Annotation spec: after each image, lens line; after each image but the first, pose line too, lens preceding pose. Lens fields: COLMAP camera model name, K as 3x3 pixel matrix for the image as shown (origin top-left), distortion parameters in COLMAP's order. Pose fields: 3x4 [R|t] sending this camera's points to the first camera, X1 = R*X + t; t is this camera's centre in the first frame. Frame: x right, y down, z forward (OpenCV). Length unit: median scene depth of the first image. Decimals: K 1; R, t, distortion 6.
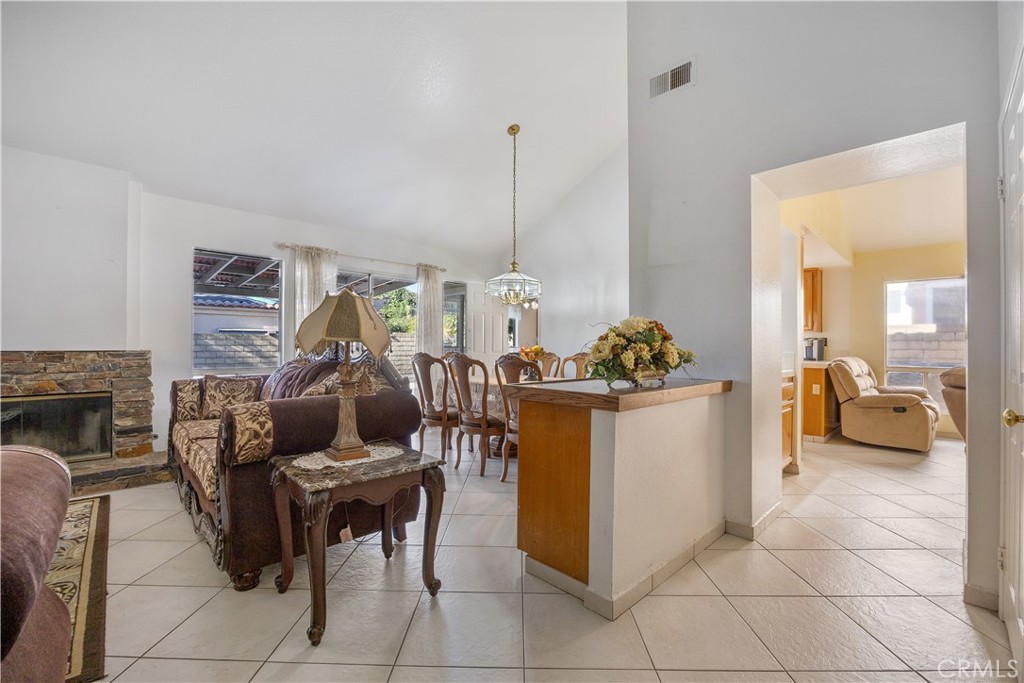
lens RADIAL K [[433.0, 0, 508.2], [0, 433.0, 343.9], [0, 0, 1]] dist [-0.018378, -0.000304]
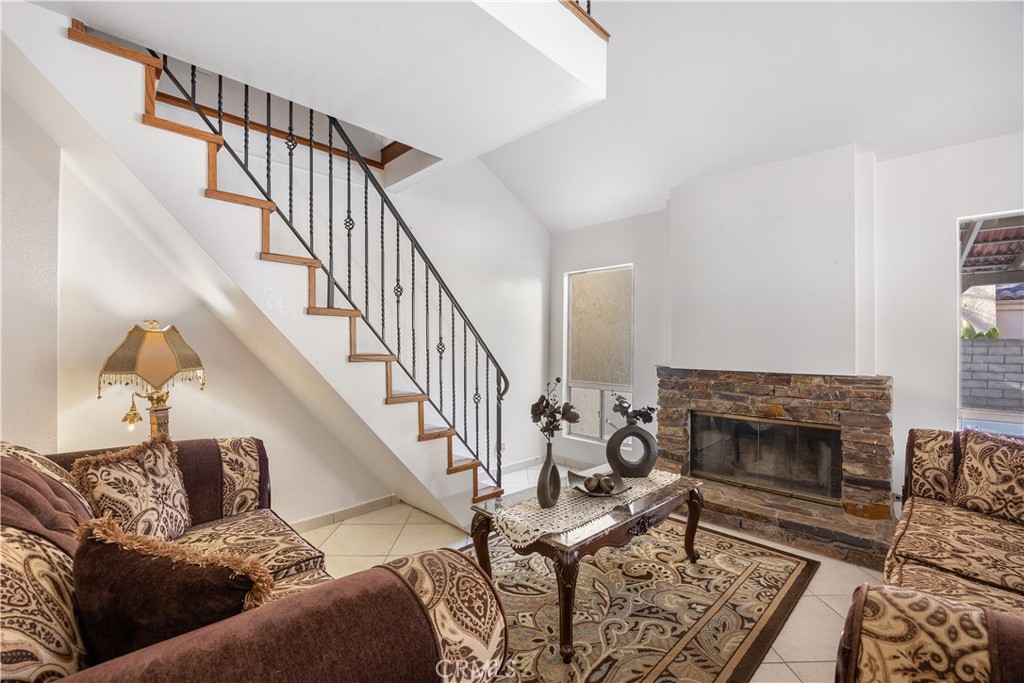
lens RADIAL K [[433.0, 0, 512.4], [0, 433.0, 344.6], [0, 0, 1]] dist [-0.018378, -0.000304]
pose [[0.033078, -0.004047, -0.999445, -0.155250], [0.004580, 0.999982, -0.003898, -0.042337], [0.999442, -0.004449, 0.033096, 0.374444]]
